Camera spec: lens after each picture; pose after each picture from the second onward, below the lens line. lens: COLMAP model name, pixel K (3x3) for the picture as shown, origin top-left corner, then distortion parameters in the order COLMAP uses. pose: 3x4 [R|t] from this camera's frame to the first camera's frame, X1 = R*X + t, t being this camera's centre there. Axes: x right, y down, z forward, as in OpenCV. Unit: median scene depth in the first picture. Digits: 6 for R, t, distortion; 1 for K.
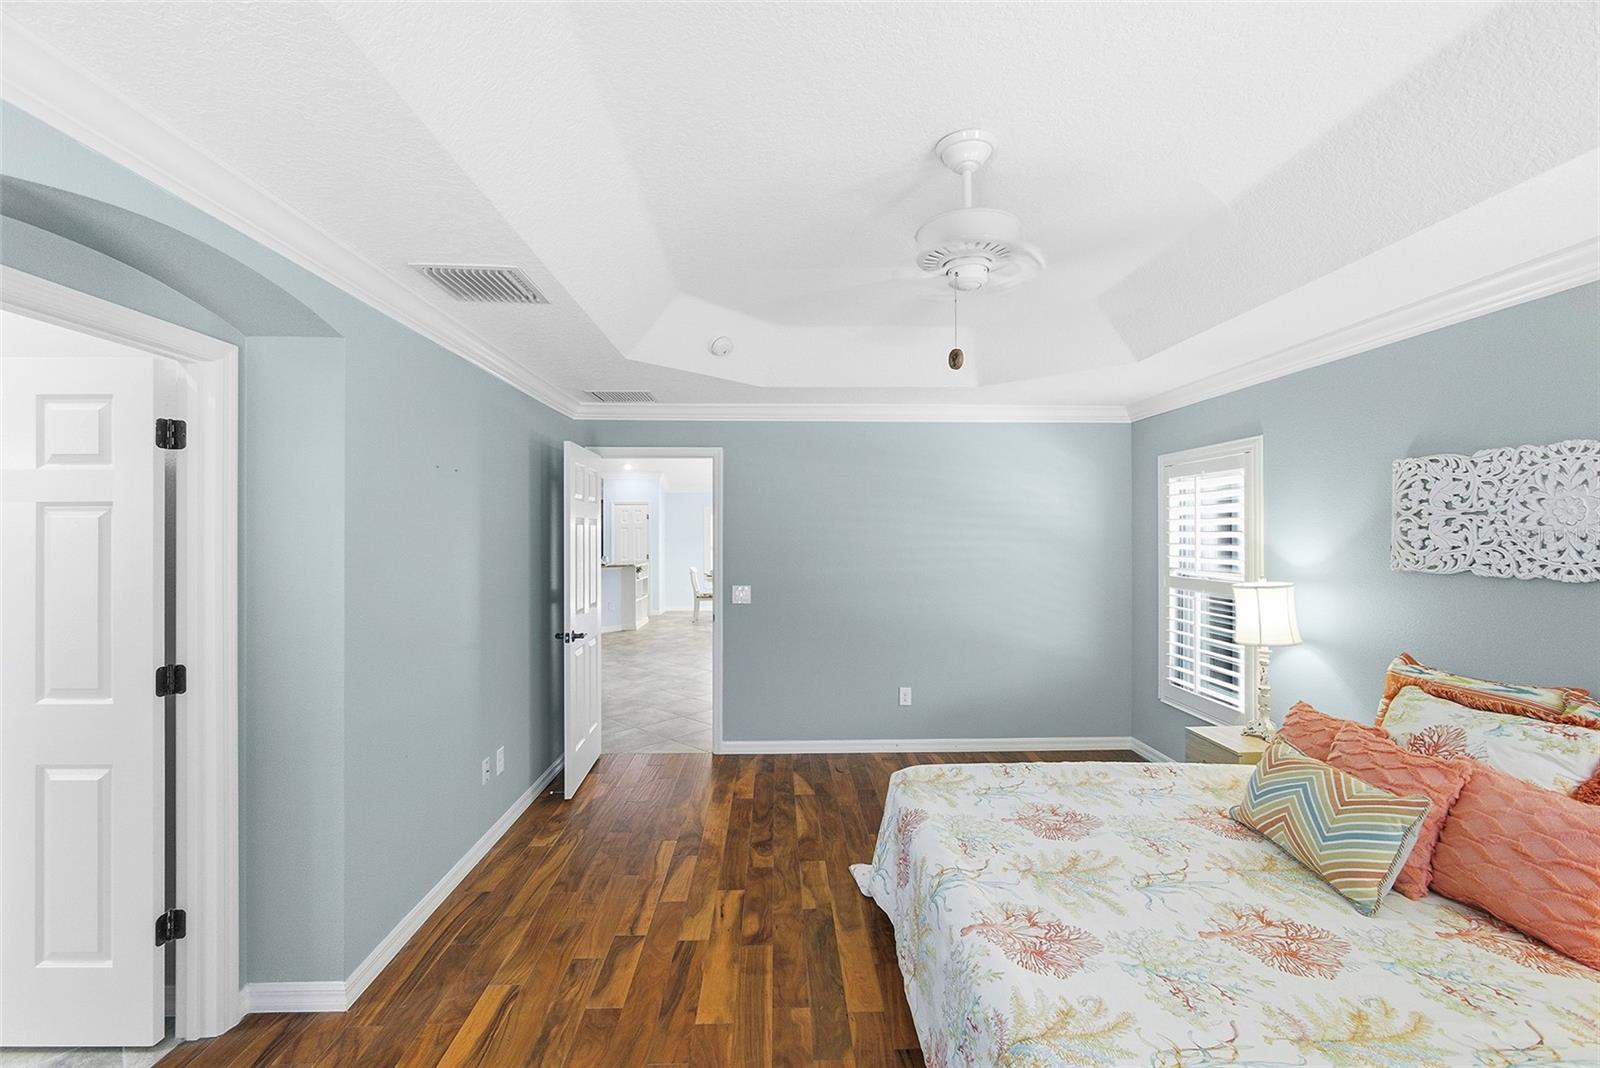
lens RADIAL K [[675.9, 0, 808.1], [0, 675.9, 530.0], [0, 0, 1]] dist [-0.000572, 0.000354]
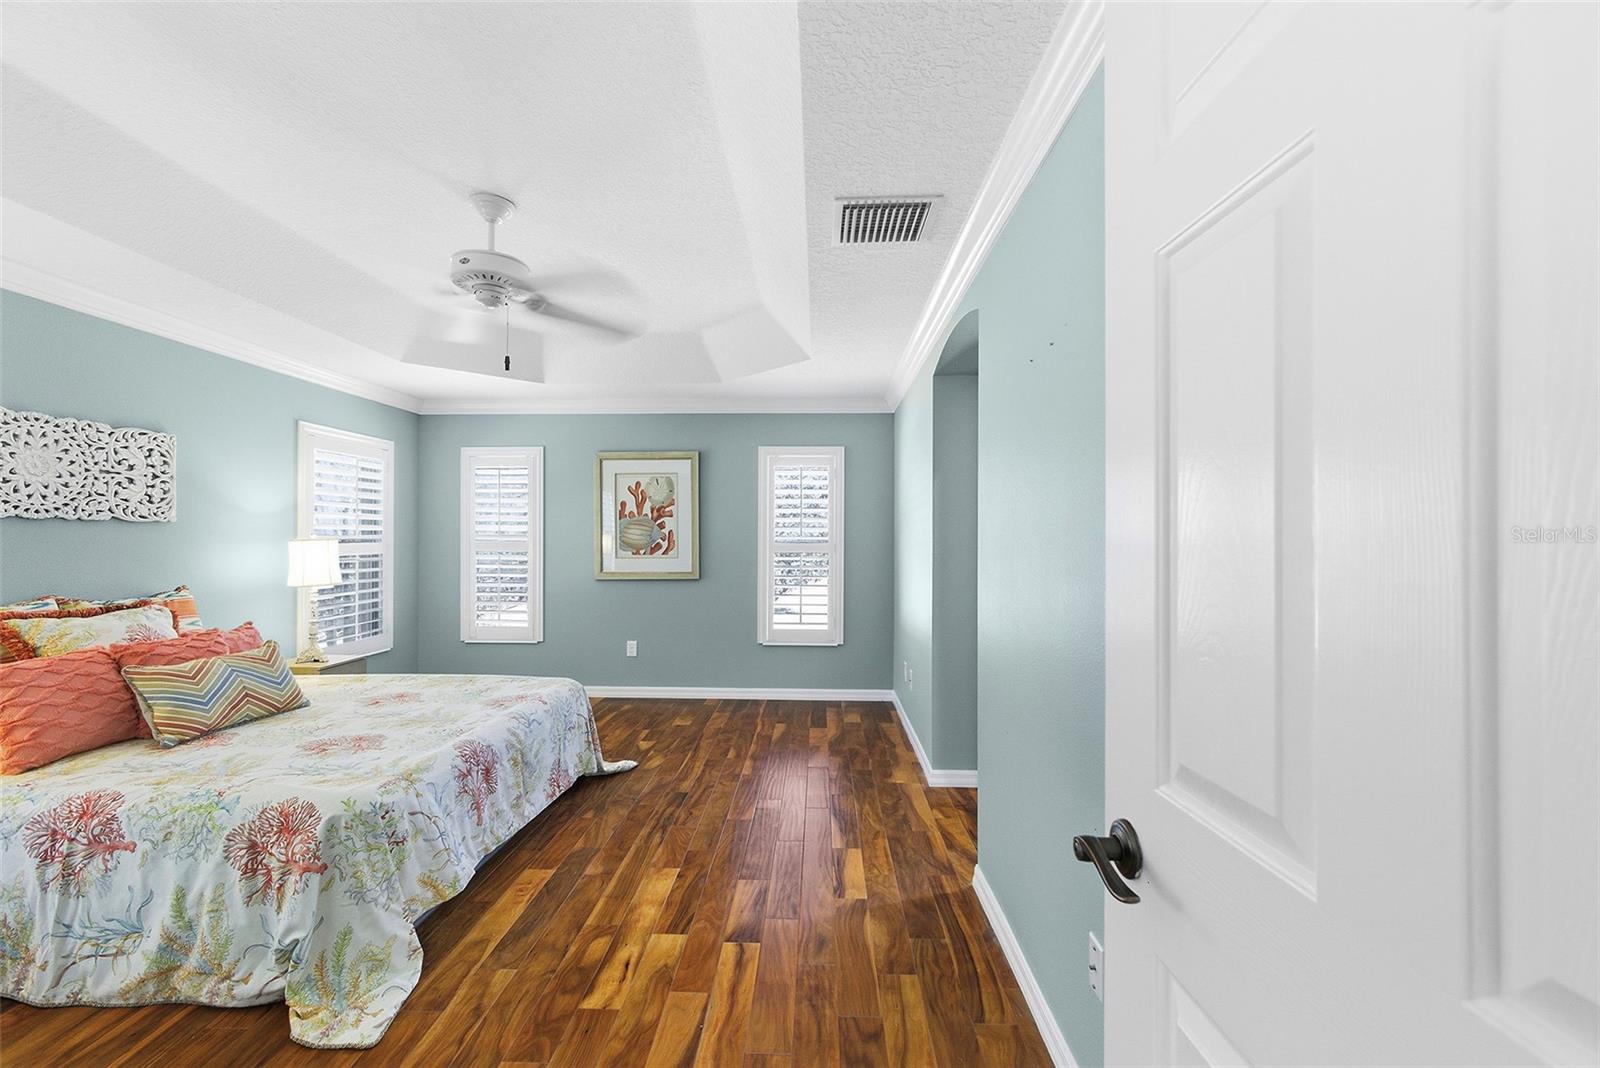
lens RADIAL K [[680.8, 0, 796.6], [0, 680.8, 535.7], [0, 0, 1]] dist [-0.017710, 0.007439]
pose [[-0.996462, -0.001401, 0.084036, -0.433781], [-0.001713, 0.999992, -0.003641, 0.102402], [-0.084030, -0.003772, -0.996456, 1.990059]]
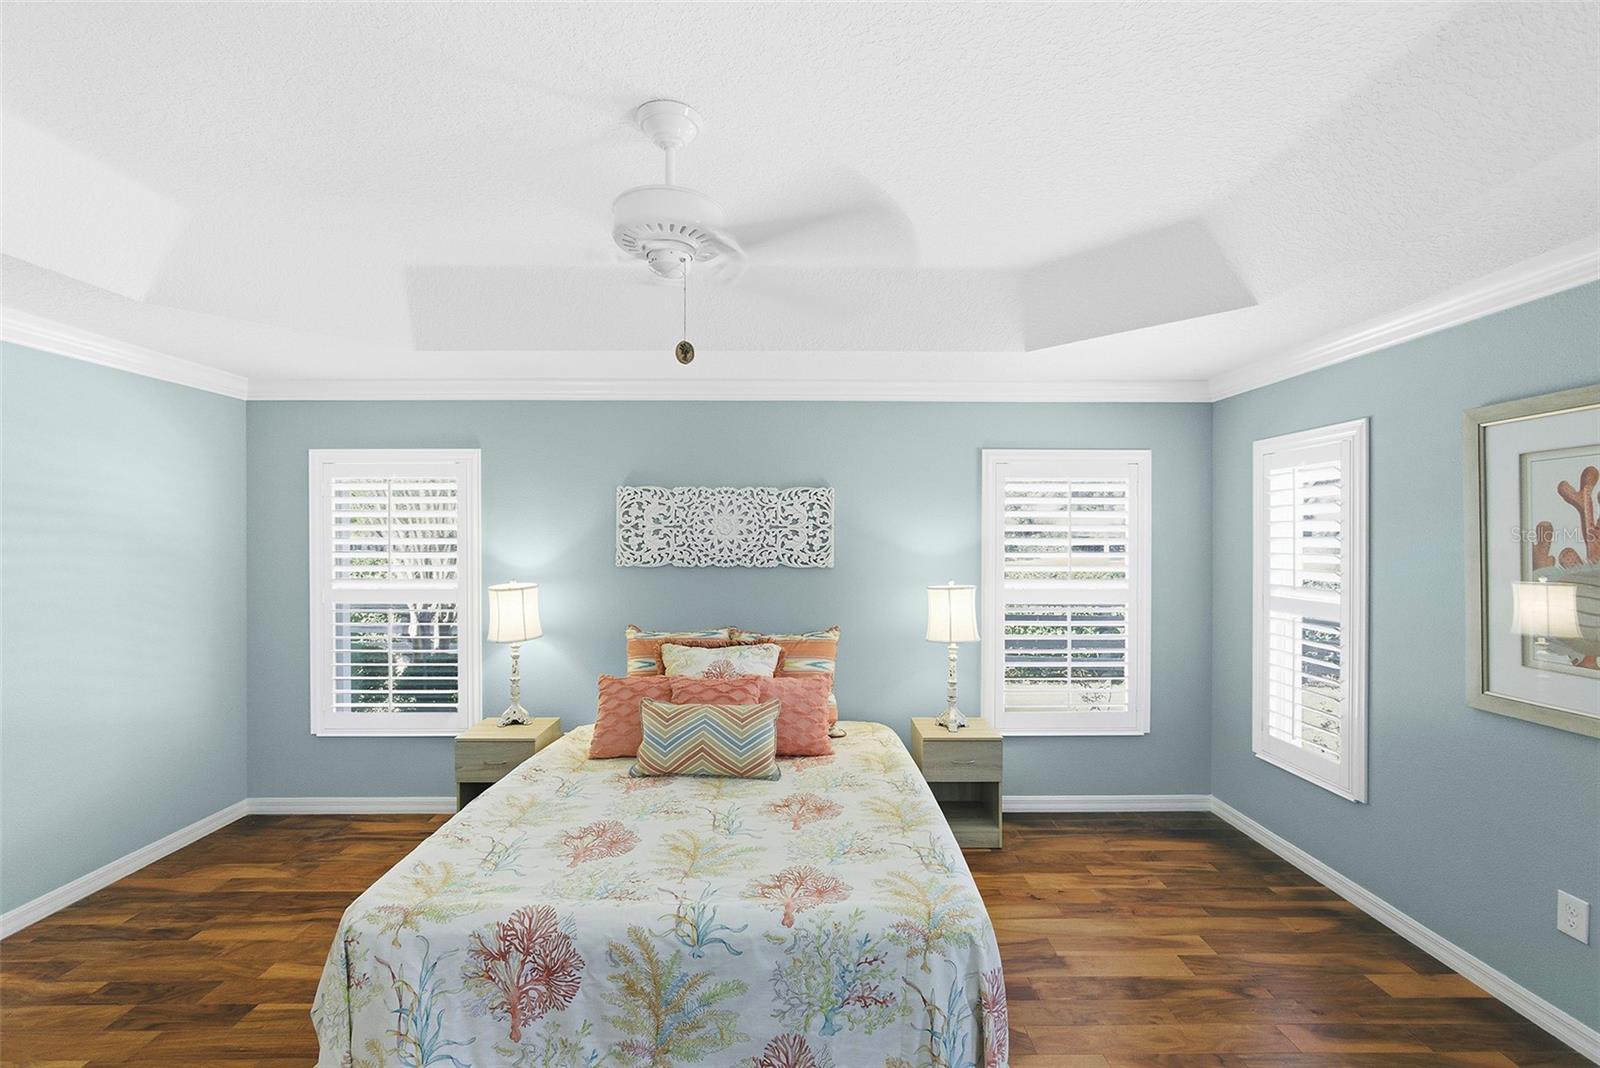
lens RADIAL K [[680.8, 0, 796.6], [0, 680.8, 535.7], [0, 0, 1]] dist [-0.017710, 0.007439]
pose [[0.041306, 0.002783, 0.999143, -0.580559], [-0.002905, 0.999992, -0.002665, -0.000547], [-0.999142, -0.002793, 0.041313, 0.670776]]
